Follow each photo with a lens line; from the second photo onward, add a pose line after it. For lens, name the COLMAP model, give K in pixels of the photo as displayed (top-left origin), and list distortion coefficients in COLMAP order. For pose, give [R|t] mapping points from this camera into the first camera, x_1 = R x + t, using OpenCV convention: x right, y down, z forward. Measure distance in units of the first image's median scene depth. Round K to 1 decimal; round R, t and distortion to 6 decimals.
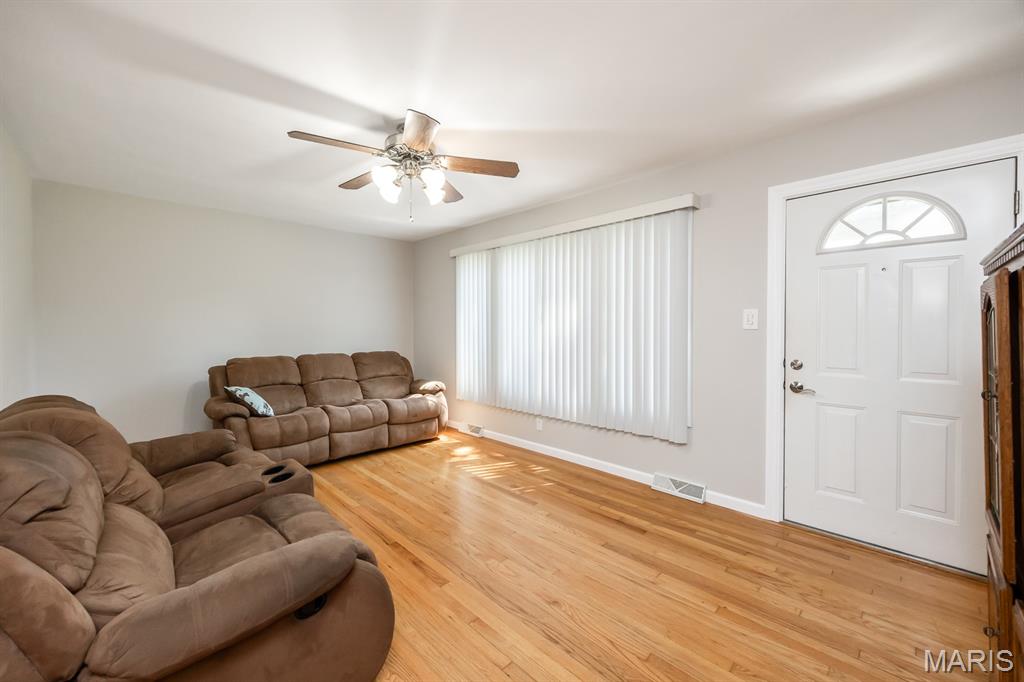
lens RADIAL K [[400.7, 0, 505.5], [0, 400.7, 333.7], [0, 0, 1]] dist [0.001820, -0.000157]
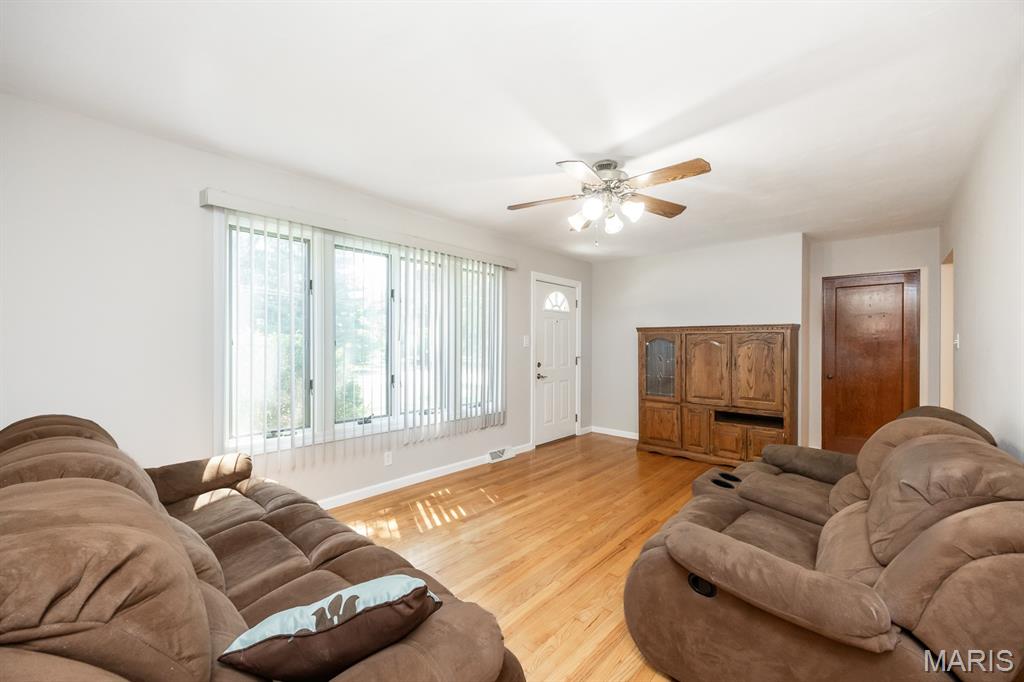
lens RADIAL K [[400.7, 0, 505.4], [0, 400.7, 342.9], [0, 0, 1]] dist [0.001820, -0.000157]
pose [[-0.044776, 0.009722, 0.998950, -0.888682], [0.008099, 0.999923, -0.009369, -0.009689], [-0.998964, 0.007671, -0.044851, 0.895987]]
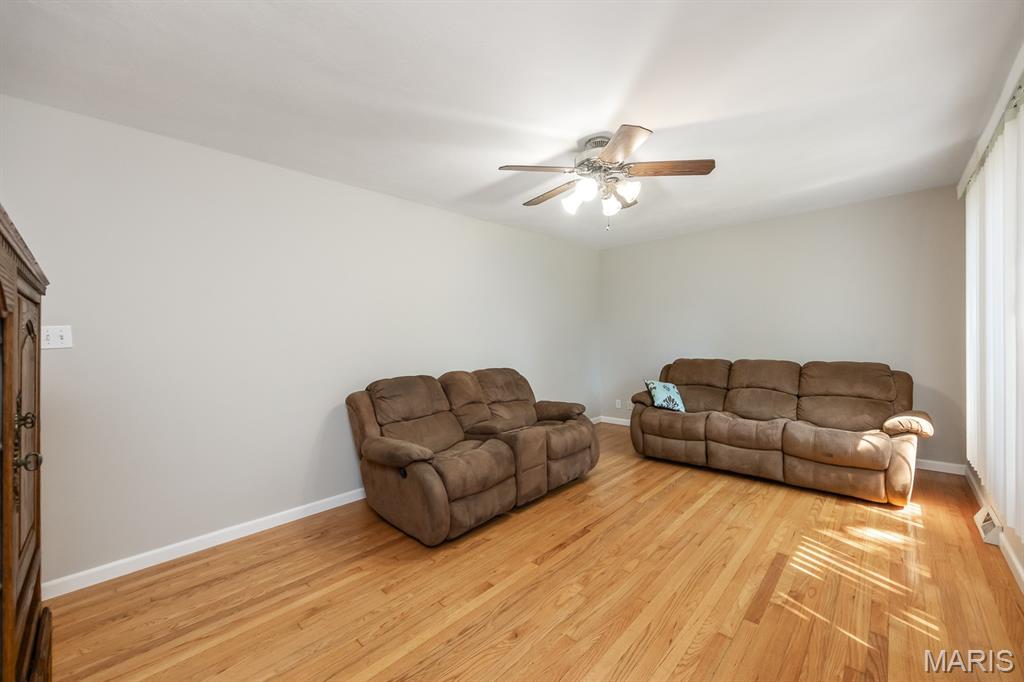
lens RADIAL K [[400.7, 0, 512.7], [0, 400.7, 339.6], [0, 0, 1]] dist [0.001820, -0.000157]
pose [[0.043133, 0.008072, -0.999037, 0.540242], [0.007668, 0.999935, 0.008411, -0.009543], [0.999040, -0.008024, 0.043068, 0.497632]]
